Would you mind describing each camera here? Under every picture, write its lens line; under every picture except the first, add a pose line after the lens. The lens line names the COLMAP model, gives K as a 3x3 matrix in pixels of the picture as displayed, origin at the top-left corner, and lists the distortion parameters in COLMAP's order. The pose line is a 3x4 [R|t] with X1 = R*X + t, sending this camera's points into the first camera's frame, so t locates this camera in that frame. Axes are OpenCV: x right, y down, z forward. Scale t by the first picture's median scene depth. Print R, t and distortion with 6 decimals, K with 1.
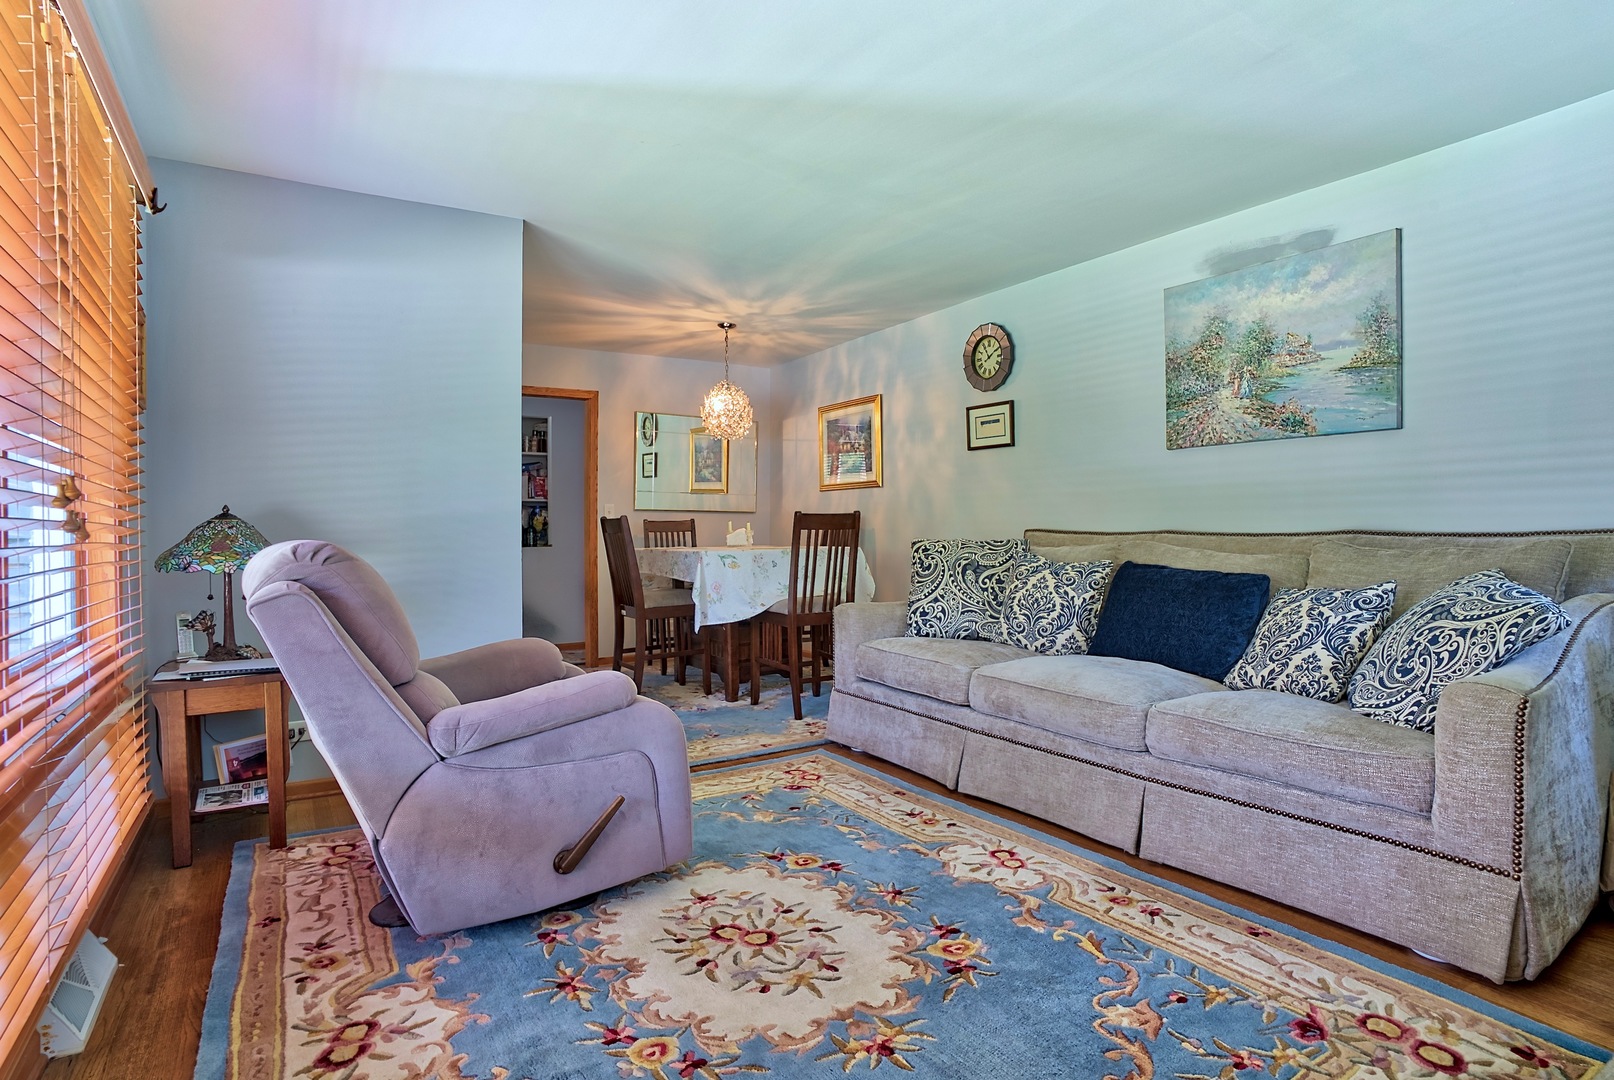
lens RADIAL K [[875.9, 0, 799.0], [0, 875.9, 535.9], [0, 0, 1]] dist [-0.047970, 0.029058]
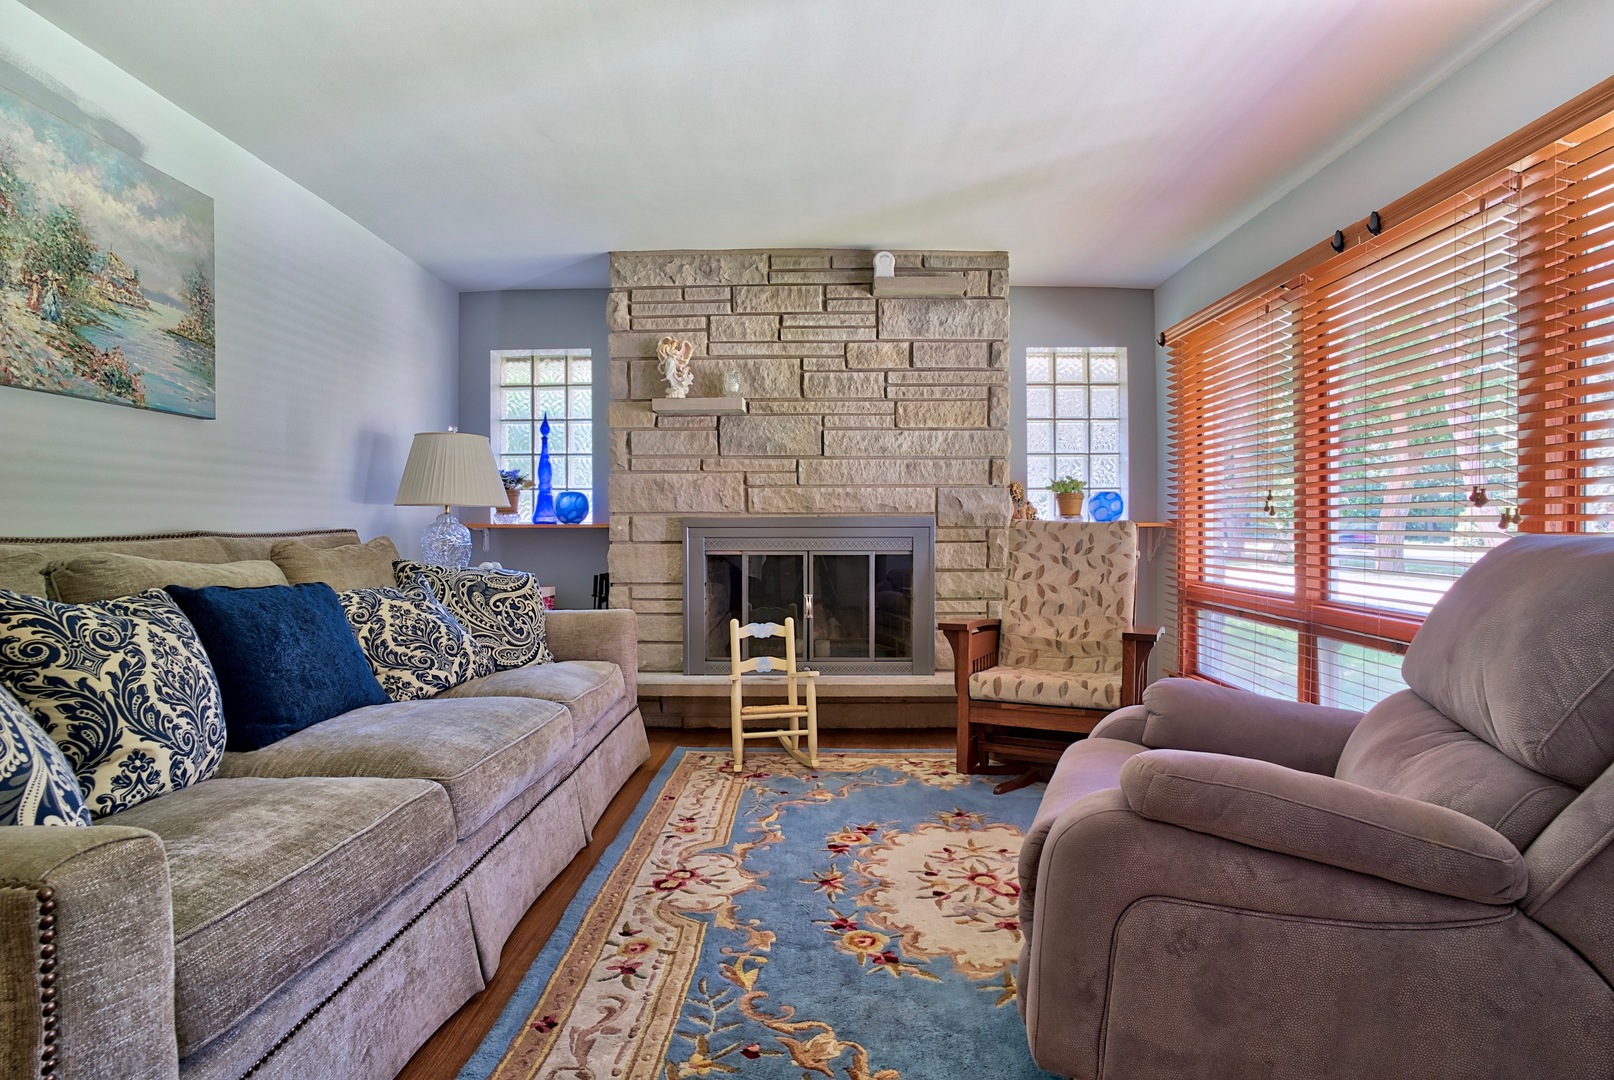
lens RADIAL K [[875.9, 0, 799.0], [0, 875.9, 535.9], [0, 0, 1]] dist [-0.047970, 0.029058]
pose [[-0.843441, -0.002903, 0.537214, -0.371023], [0.007739, 0.999816, 0.017553, -0.015167], [-0.537166, 0.018962, -0.843263, 1.689383]]
